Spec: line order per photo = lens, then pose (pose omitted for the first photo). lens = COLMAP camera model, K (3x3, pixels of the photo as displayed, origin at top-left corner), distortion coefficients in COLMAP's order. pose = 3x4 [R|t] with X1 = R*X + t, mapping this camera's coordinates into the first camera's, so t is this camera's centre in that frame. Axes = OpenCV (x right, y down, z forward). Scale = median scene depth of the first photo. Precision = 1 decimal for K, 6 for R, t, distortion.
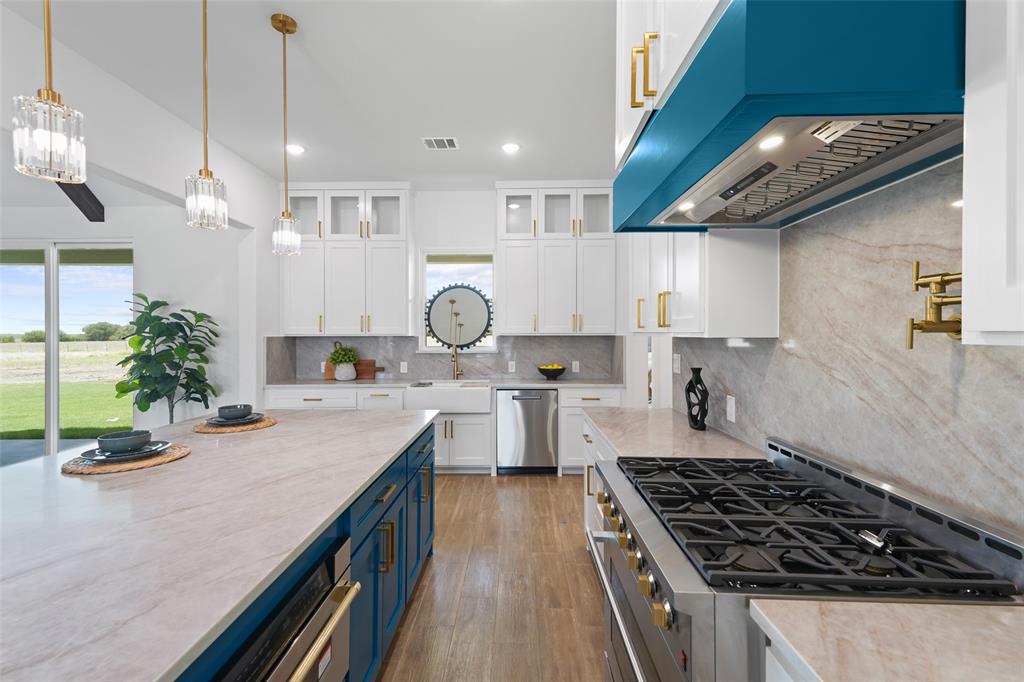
lens RADIAL K [[451.8, 0, 504.2], [0, 451.8, 334.5], [0, 0, 1]] dist [-0.006595, -0.000557]
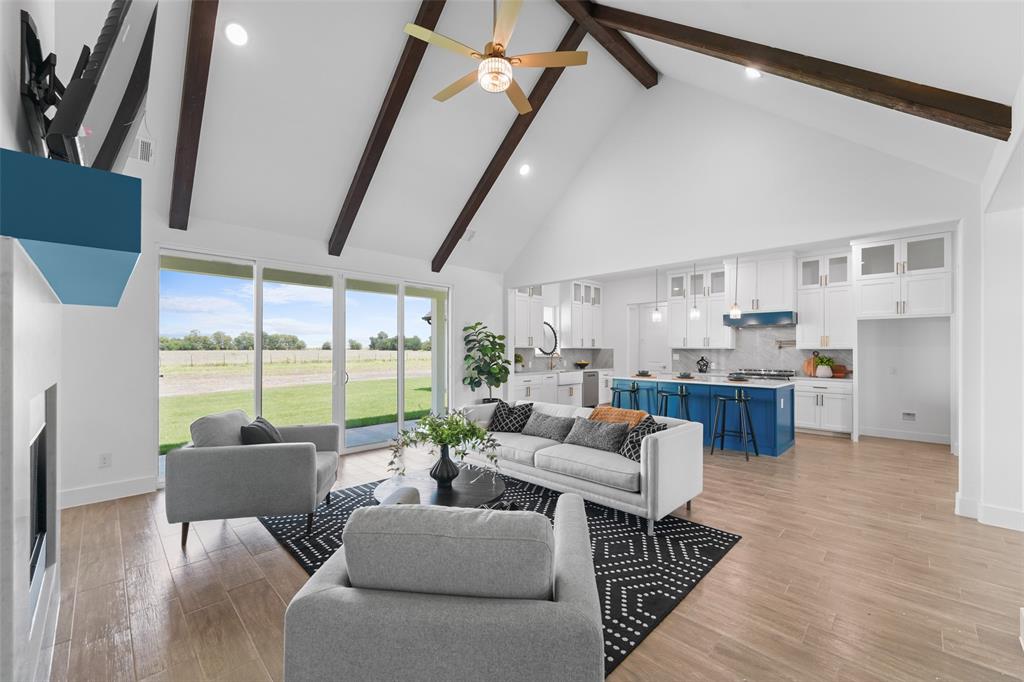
lens RADIAL K [[405.4, 0, 503.4], [0, 405.4, 344.3], [0, 0, 1]] dist [0.007191, -0.001975]
pose [[0.692276, 0.017382, 0.721424, -1.611151], [-0.006928, 0.999824, -0.017442, 0.019461], [-0.721600, 0.007077, 0.692274, -0.092591]]
